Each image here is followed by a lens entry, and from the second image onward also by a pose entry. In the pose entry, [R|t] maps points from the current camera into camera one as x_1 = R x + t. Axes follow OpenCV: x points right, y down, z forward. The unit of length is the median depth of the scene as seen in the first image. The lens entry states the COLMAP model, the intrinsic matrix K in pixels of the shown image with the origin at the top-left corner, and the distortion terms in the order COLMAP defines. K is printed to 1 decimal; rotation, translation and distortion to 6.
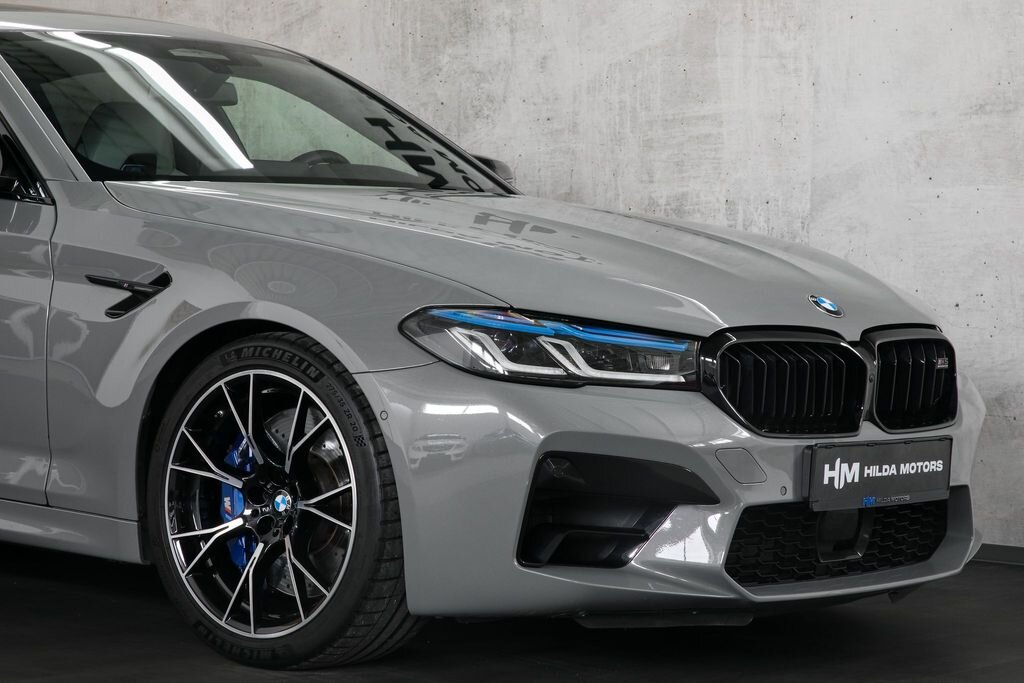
lens RADIAL K [[2927.5, 0, 512.0], [0, 2927.5, 341.5], [0, 0, 1]] dist [-0.111002, -0.881405]
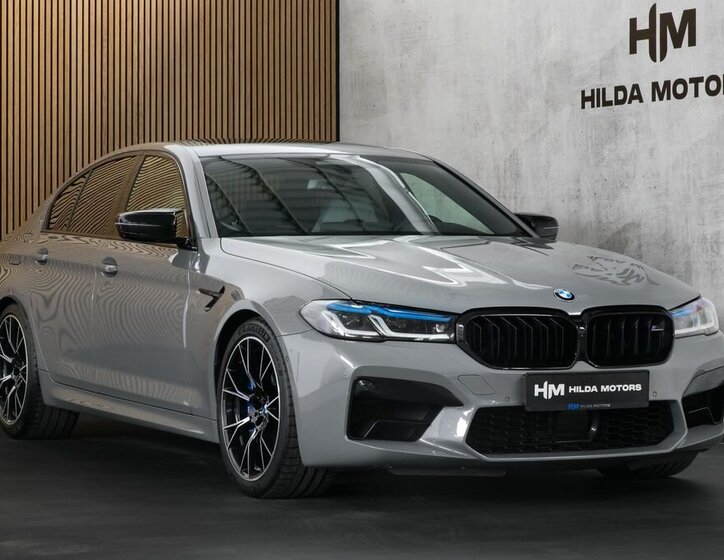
lens RADIAL K [[2208.8, 0, 362.0], [0, 2208.8, 280.0], [0, 0, 1]] dist [0.009379, 0.060091]
pose [[0.921076, -0.026369, -0.388488, 0.518871], [0.012982, 0.999229, -0.037043, 0.026415], [0.389165, 0.029076, 0.920709, -0.263459]]
